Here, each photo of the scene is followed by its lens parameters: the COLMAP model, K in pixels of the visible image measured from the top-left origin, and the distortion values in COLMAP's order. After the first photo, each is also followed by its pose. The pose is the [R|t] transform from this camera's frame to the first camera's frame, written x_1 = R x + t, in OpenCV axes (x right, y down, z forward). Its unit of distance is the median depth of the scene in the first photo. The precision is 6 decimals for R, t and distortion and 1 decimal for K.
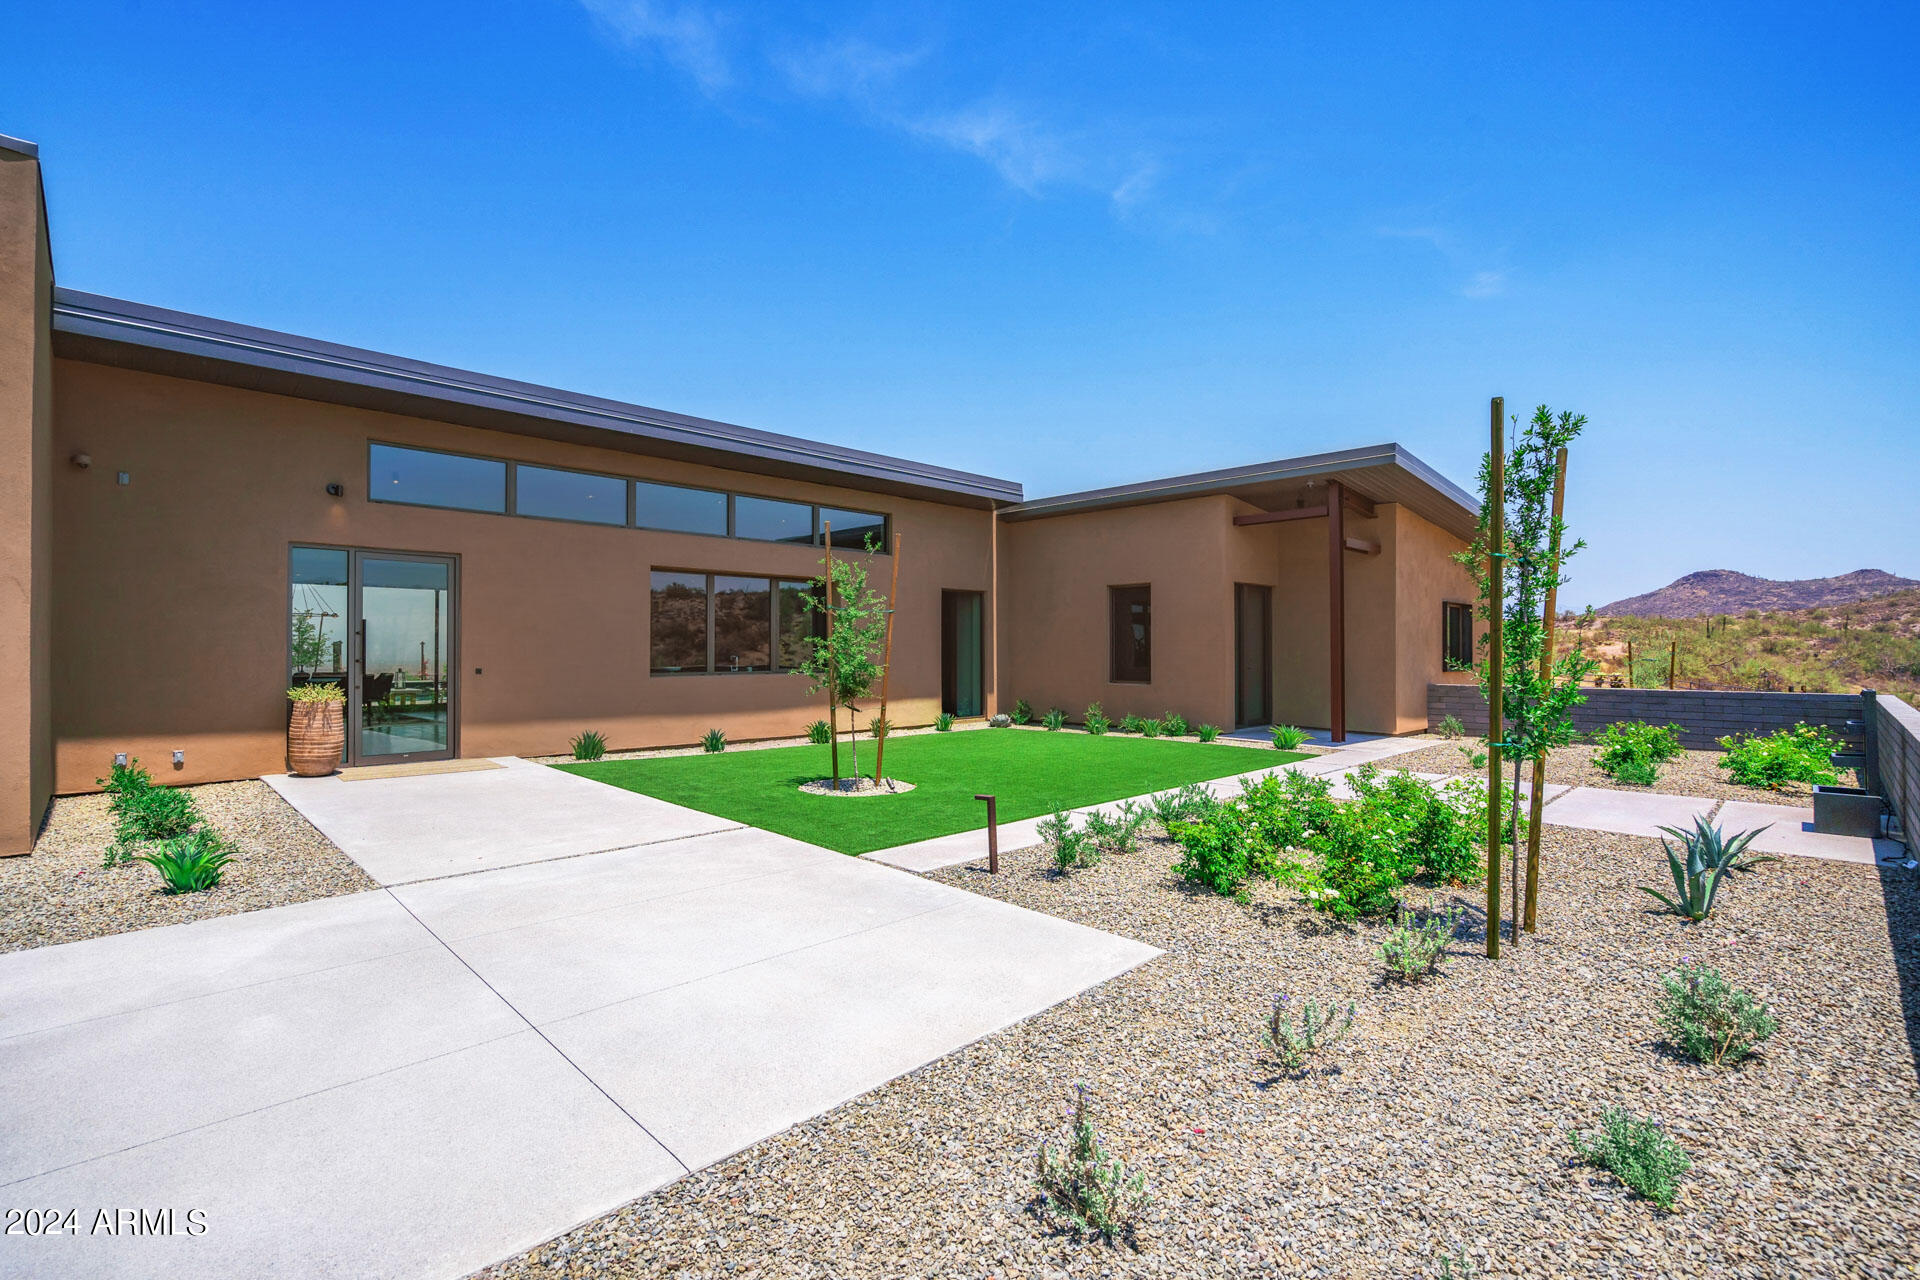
lens RADIAL K [[870.7, 0, 964.6], [0, 870.7, 641.6], [0, 0, 1]] dist [-0.001110, -0.000267]
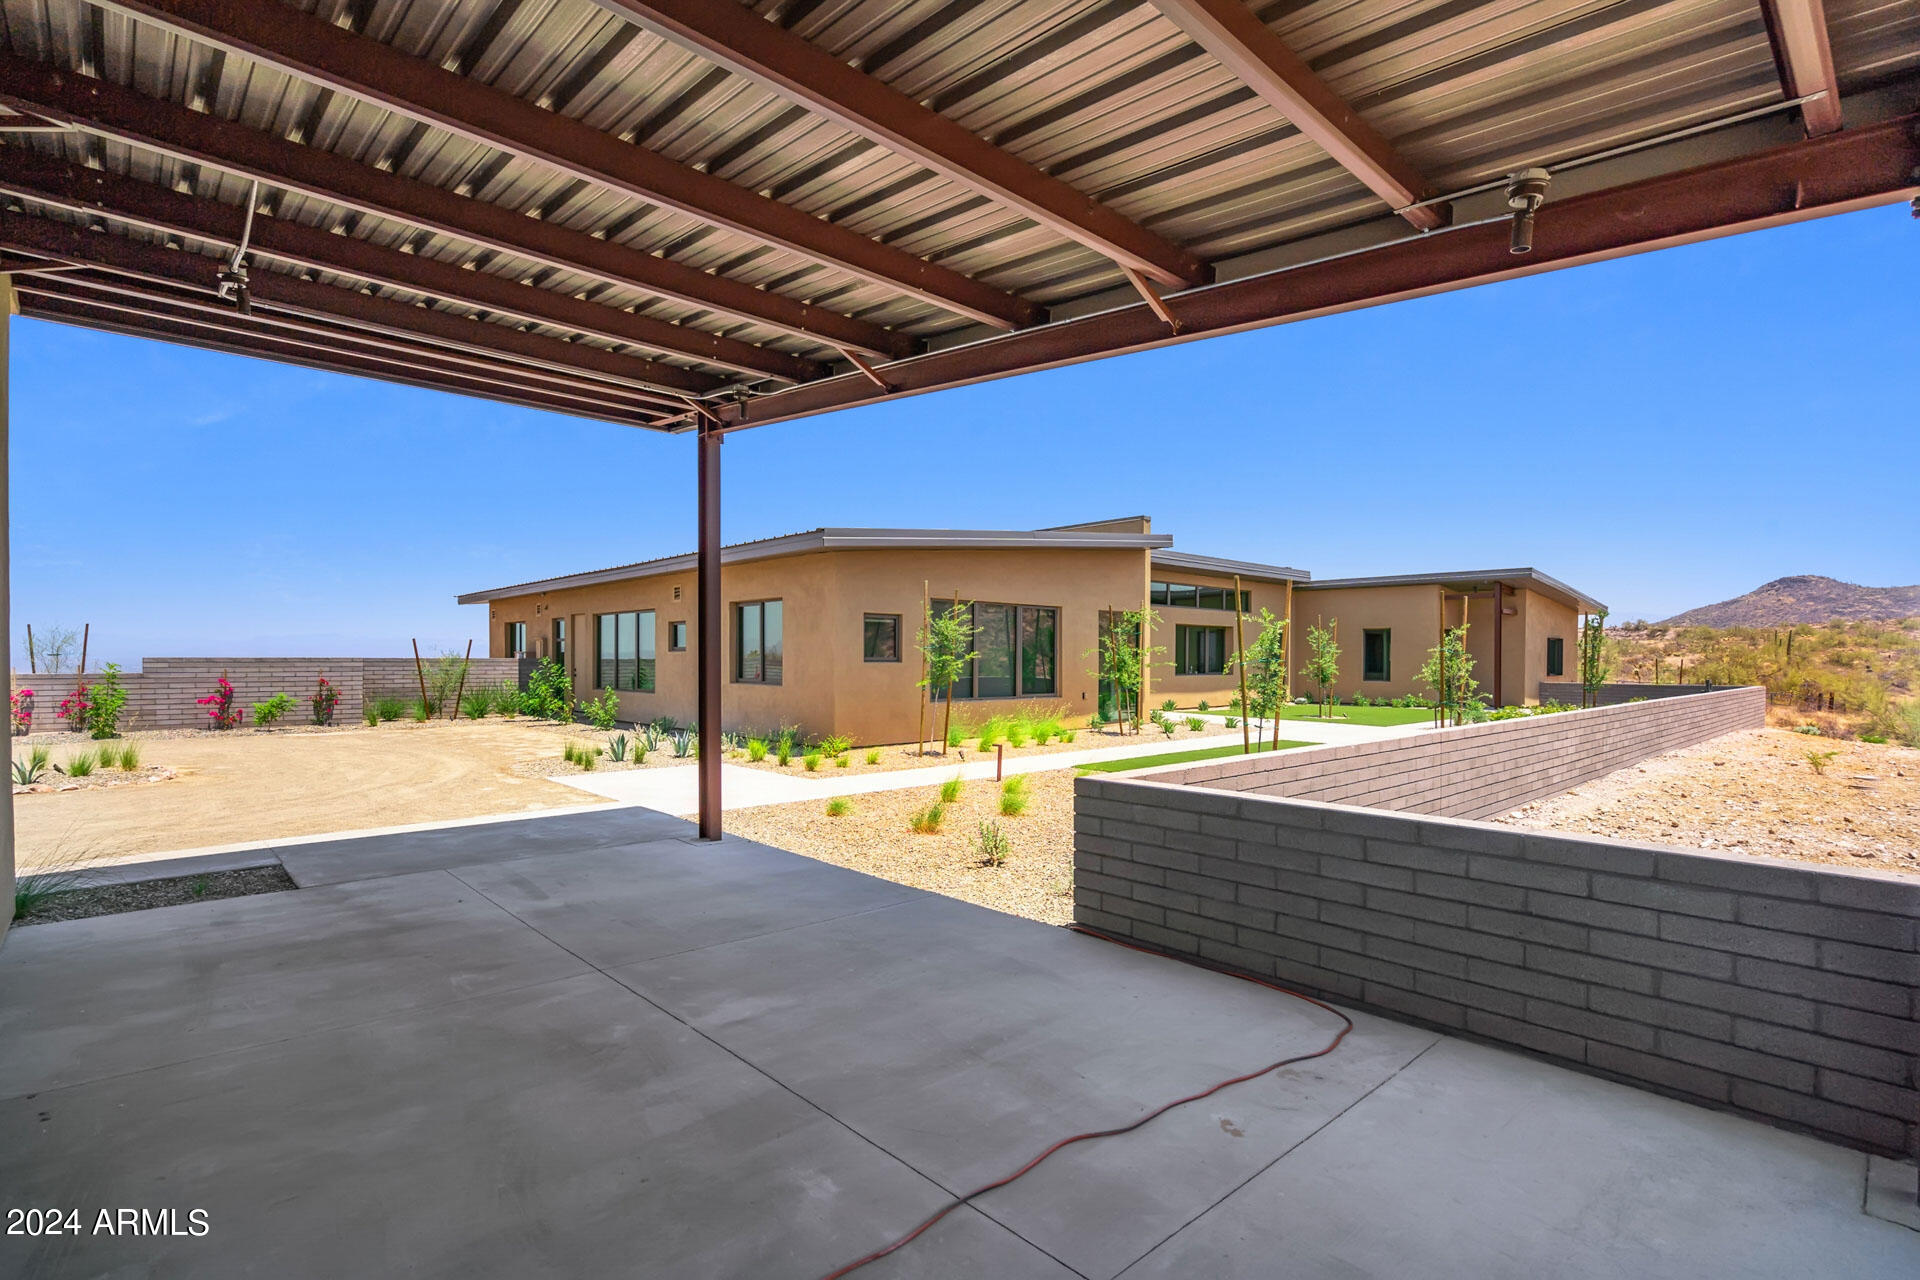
lens RADIAL K [[906.6, 0, 971.2], [0, 906.6, 663.0], [0, 0, 1]] dist [0.001280, 0.000388]
pose [[0.999549, 0.003752, -0.029807, -0.631810], [-0.003296, 0.999877, 0.015309, -0.018170], [0.029861, -0.015204, 0.999438, -0.986339]]
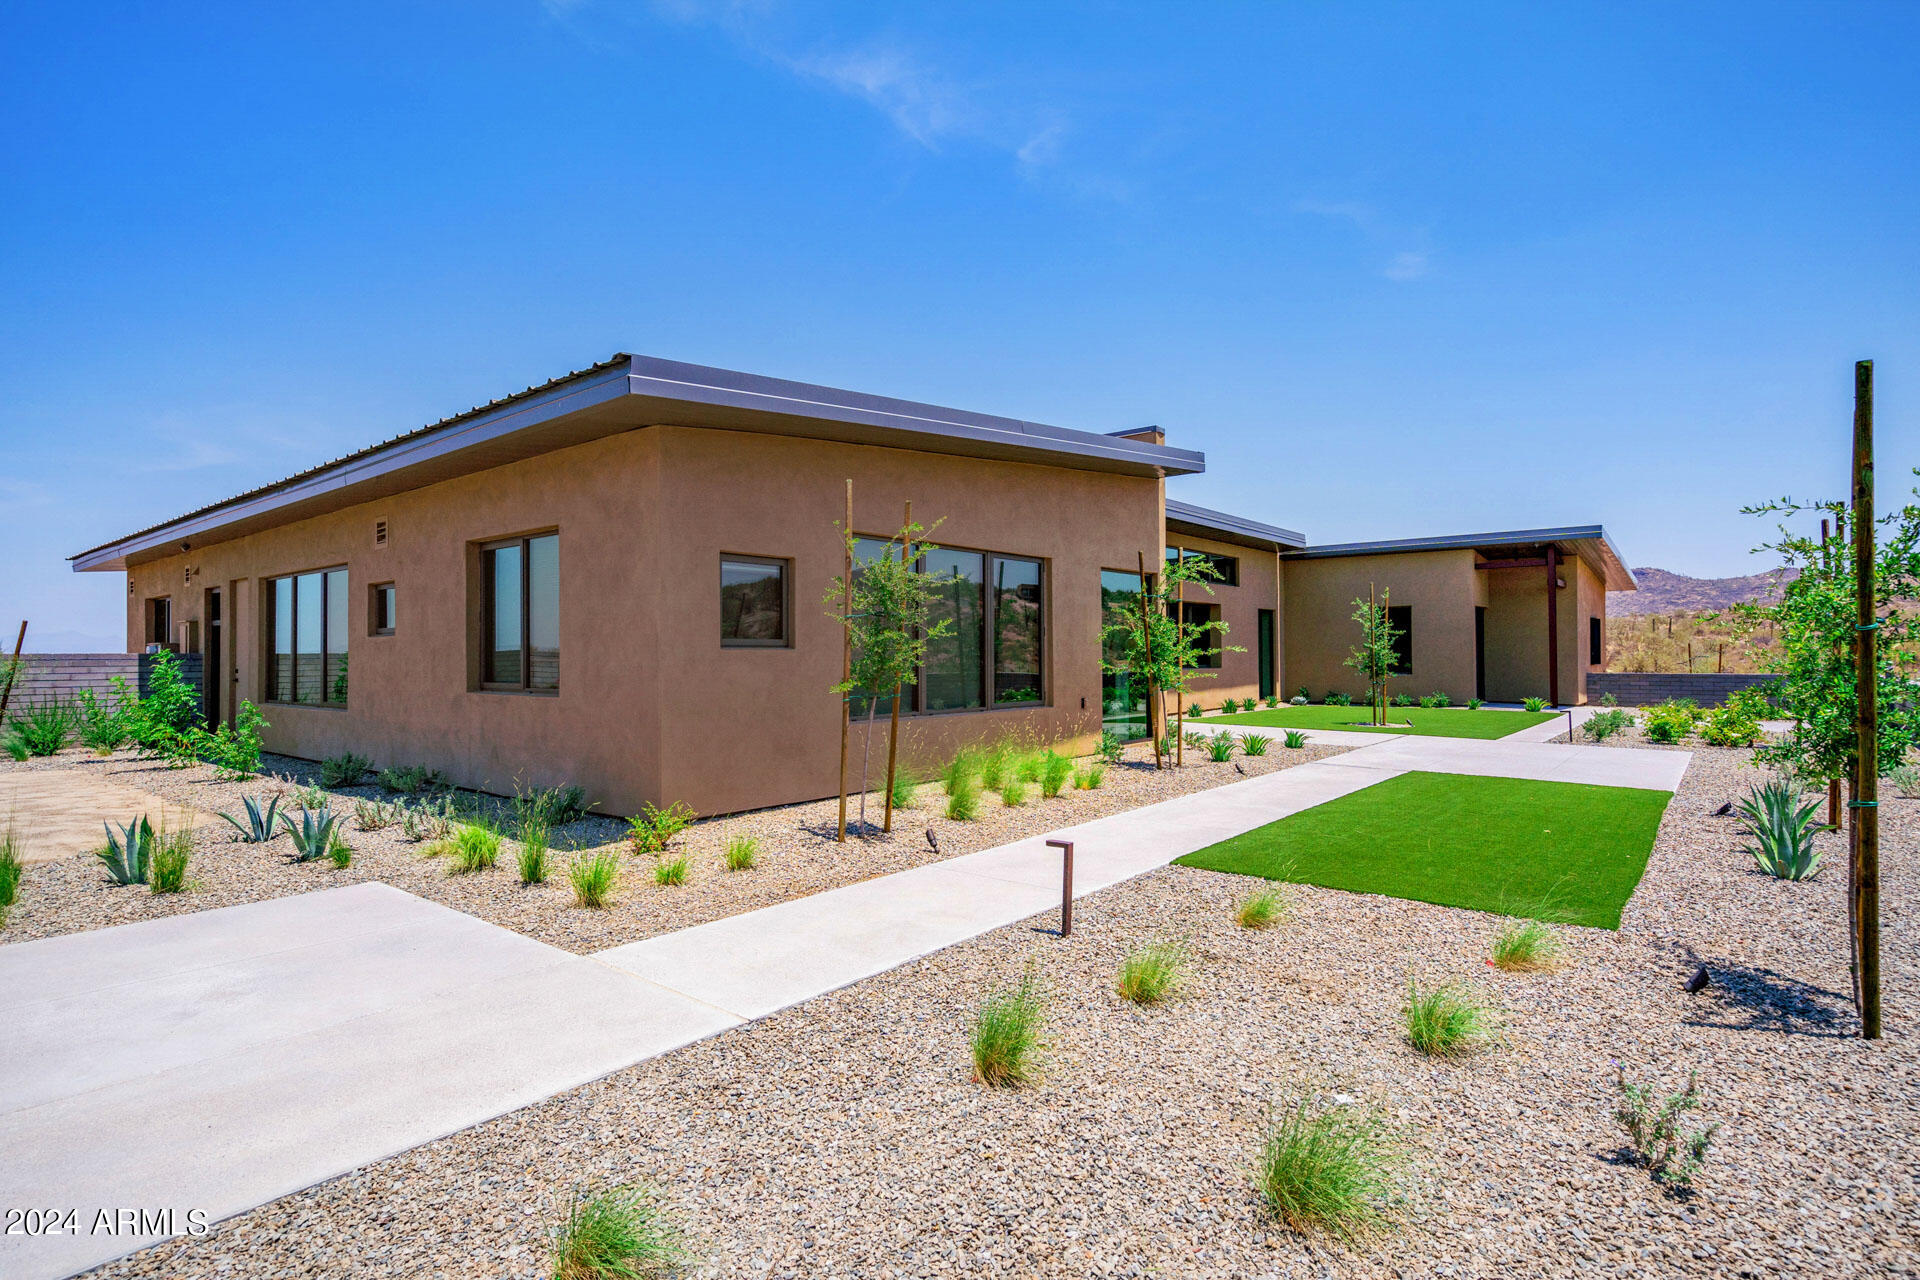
lens RADIAL K [[962.7, 0, 960.0], [0, 962.7, 640.0], [0, 0, 1]] dist [0.000080, 0.000058]
pose [[0.995444, -0.004466, 0.095247, -0.696381], [0.004956, 0.999976, -0.004907, -0.004706], [-0.095223, 0.005357, 0.995442, -0.548846]]
